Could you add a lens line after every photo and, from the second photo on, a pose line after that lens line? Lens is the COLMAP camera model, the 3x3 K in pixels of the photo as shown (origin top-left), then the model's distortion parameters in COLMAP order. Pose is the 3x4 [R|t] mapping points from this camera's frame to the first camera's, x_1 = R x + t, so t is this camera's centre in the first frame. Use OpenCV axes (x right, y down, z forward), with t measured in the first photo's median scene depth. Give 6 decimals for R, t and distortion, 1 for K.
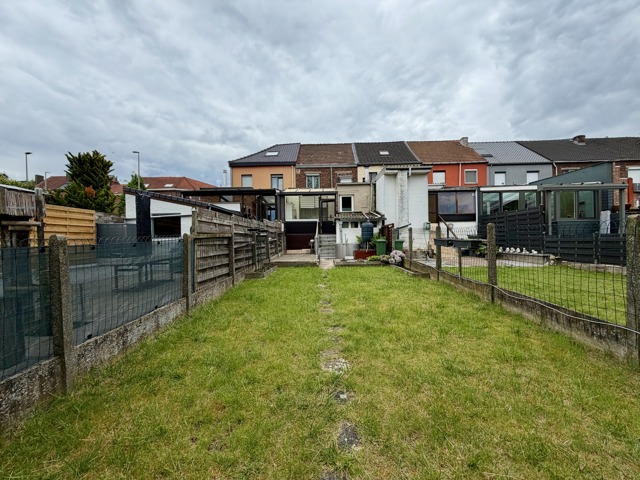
lens RADIAL K [[254.3, 0, 318.2], [0, 254.3, 240.9], [0, 0, 1]] dist [-0.002206, -0.000211]
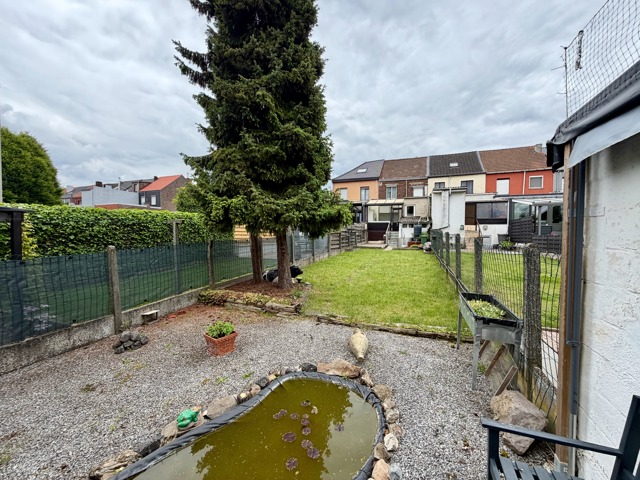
lens RADIAL K [[254.3, 0, 318.2], [0, 254.3, 240.9], [0, 0, 1]] dist [-0.002206, -0.000211]
pose [[0.938197, 0.032658, -0.344557, 0.127808], [-0.024337, 0.999299, 0.028449, -0.000819], [0.345244, -0.018305, 0.938334, -0.584464]]
